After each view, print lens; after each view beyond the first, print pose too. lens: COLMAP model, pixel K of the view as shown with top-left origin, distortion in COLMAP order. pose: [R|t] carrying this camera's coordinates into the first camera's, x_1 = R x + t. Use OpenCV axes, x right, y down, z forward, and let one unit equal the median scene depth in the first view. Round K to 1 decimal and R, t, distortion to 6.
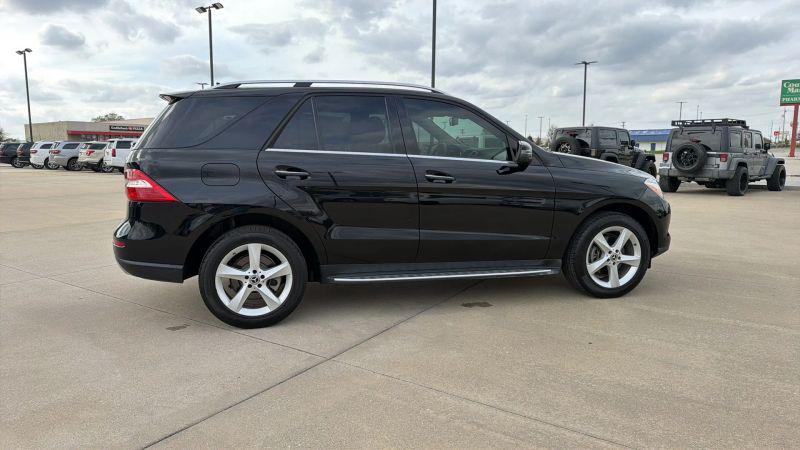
lens RADIAL K [[546.3, 0, 388.9], [0, 546.3, 217.4], [0, 0, 1]] dist [0.038751, -0.042702]
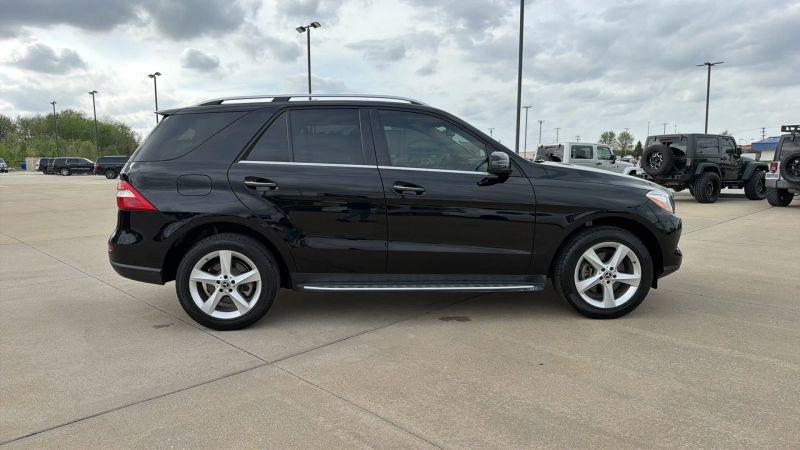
lens RADIAL K [[546.3, 0, 391.5], [0, 546.3, 227.8], [0, 0, 1]] dist [0.038751, -0.042702]
pose [[0.980719, 0.016659, -0.194710, 0.255683], [-0.017048, 0.999855, -0.000324, -0.001220], [0.194677, 0.003638, 0.980861, 0.019933]]
